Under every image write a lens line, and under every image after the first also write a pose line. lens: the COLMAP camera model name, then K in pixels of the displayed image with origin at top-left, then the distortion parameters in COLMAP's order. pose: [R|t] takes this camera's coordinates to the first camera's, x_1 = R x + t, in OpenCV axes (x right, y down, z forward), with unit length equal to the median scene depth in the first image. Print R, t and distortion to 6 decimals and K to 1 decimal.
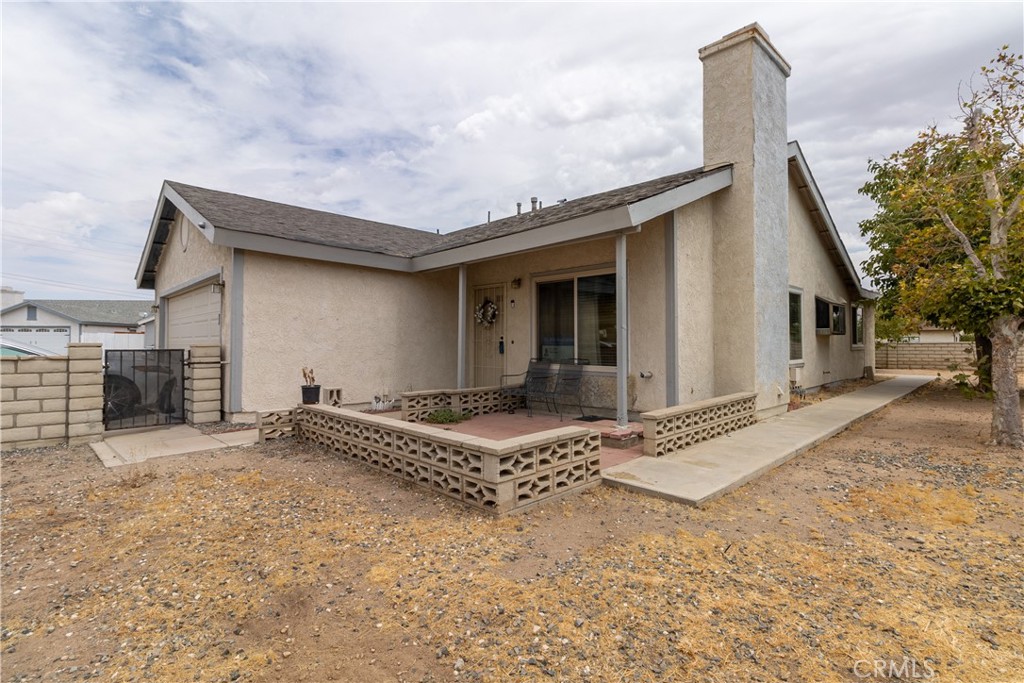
lens RADIAL K [[470.9, 0, 516.6], [0, 470.9, 325.4], [0, 0, 1]] dist [0.000426, 0.000406]
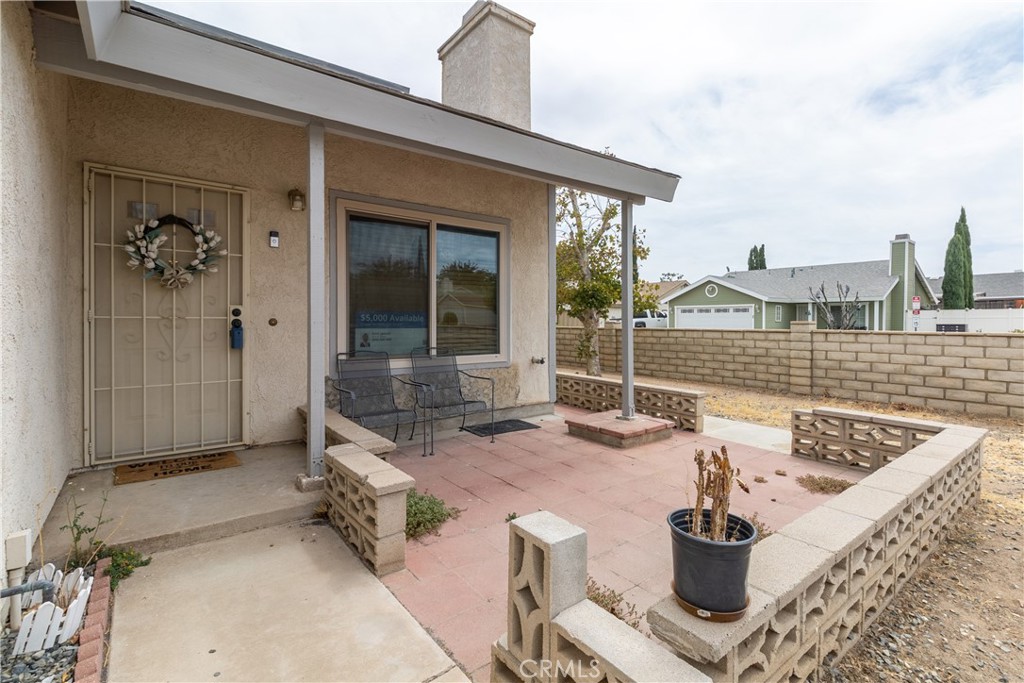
lens RADIAL K [[470.9, 0, 516.6], [0, 470.9, 325.4], [0, 0, 1]] dist [0.000426, 0.000406]
pose [[0.103695, -0.007025, 0.994584, -0.498539], [-0.035340, 0.999318, 0.010743, 0.028405], [-0.993981, -0.036263, 0.103376, 0.807026]]
